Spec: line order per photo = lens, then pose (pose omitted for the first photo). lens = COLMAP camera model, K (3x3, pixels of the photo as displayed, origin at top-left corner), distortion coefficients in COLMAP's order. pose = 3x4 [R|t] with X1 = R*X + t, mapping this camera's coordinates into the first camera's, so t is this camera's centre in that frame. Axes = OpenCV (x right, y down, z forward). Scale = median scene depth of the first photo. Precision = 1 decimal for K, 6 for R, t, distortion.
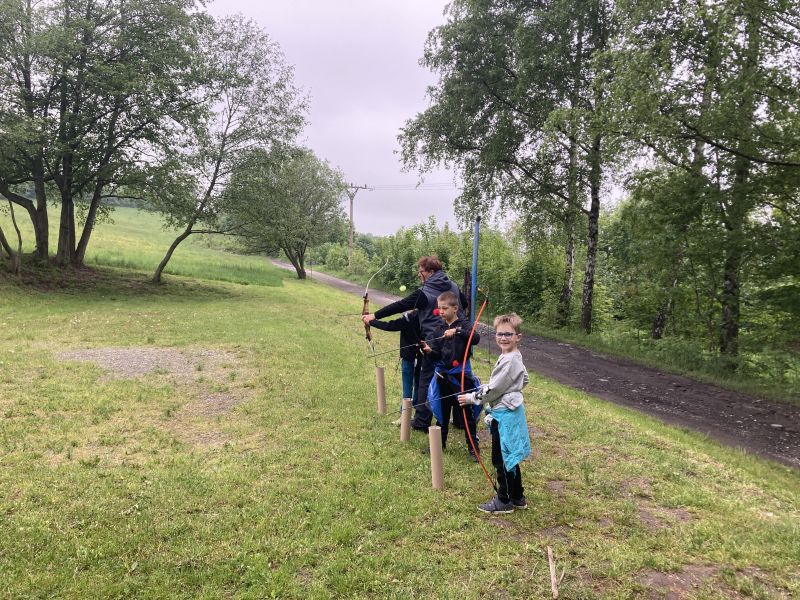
lens RADIAL K [[650.2, 0, 402.9], [0, 650.2, 298.1], [0, 0, 1]] dist [0.023127, -0.015298]
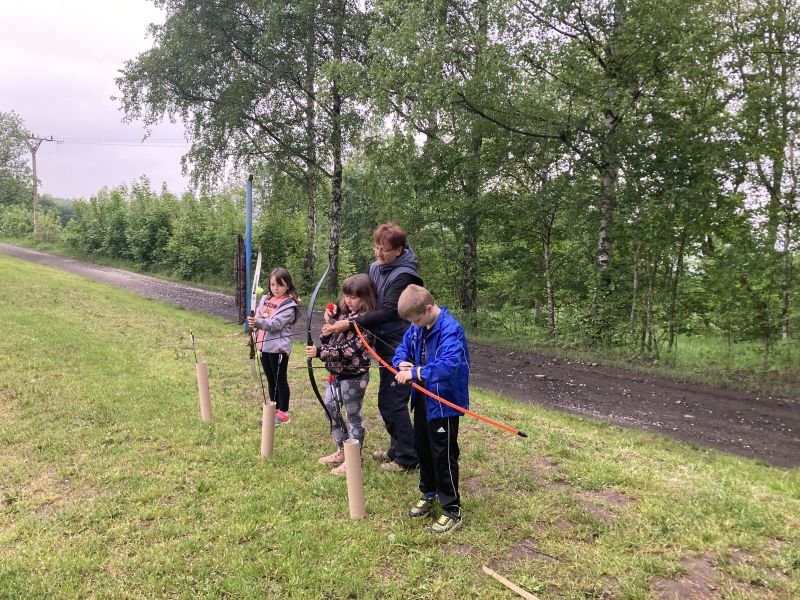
lens RADIAL K [[650.2, 0, 394.3], [0, 650.2, 297.6], [0, 0, 1]] dist [0.023127, -0.015298]
pose [[0.907284, -0.052365, 0.417245, -0.047254], [0.029707, 0.997719, 0.060619, -0.004632], [-0.419467, -0.042604, 0.906770, 0.057679]]
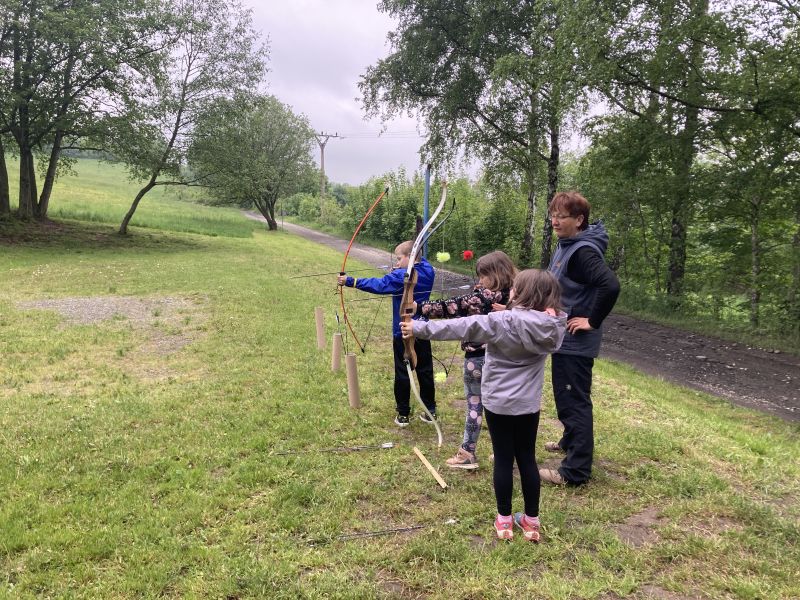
lens RADIAL K [[650.2, 0, 402.1], [0, 650.2, 303.1], [0, 0, 1]] dist [0.023127, -0.015298]
pose [[0.999379, -0.018206, 0.030173, 0.021236], [0.015636, 0.996400, 0.083320, 0.003755], [-0.031581, -0.082796, 0.996066, -0.022279]]
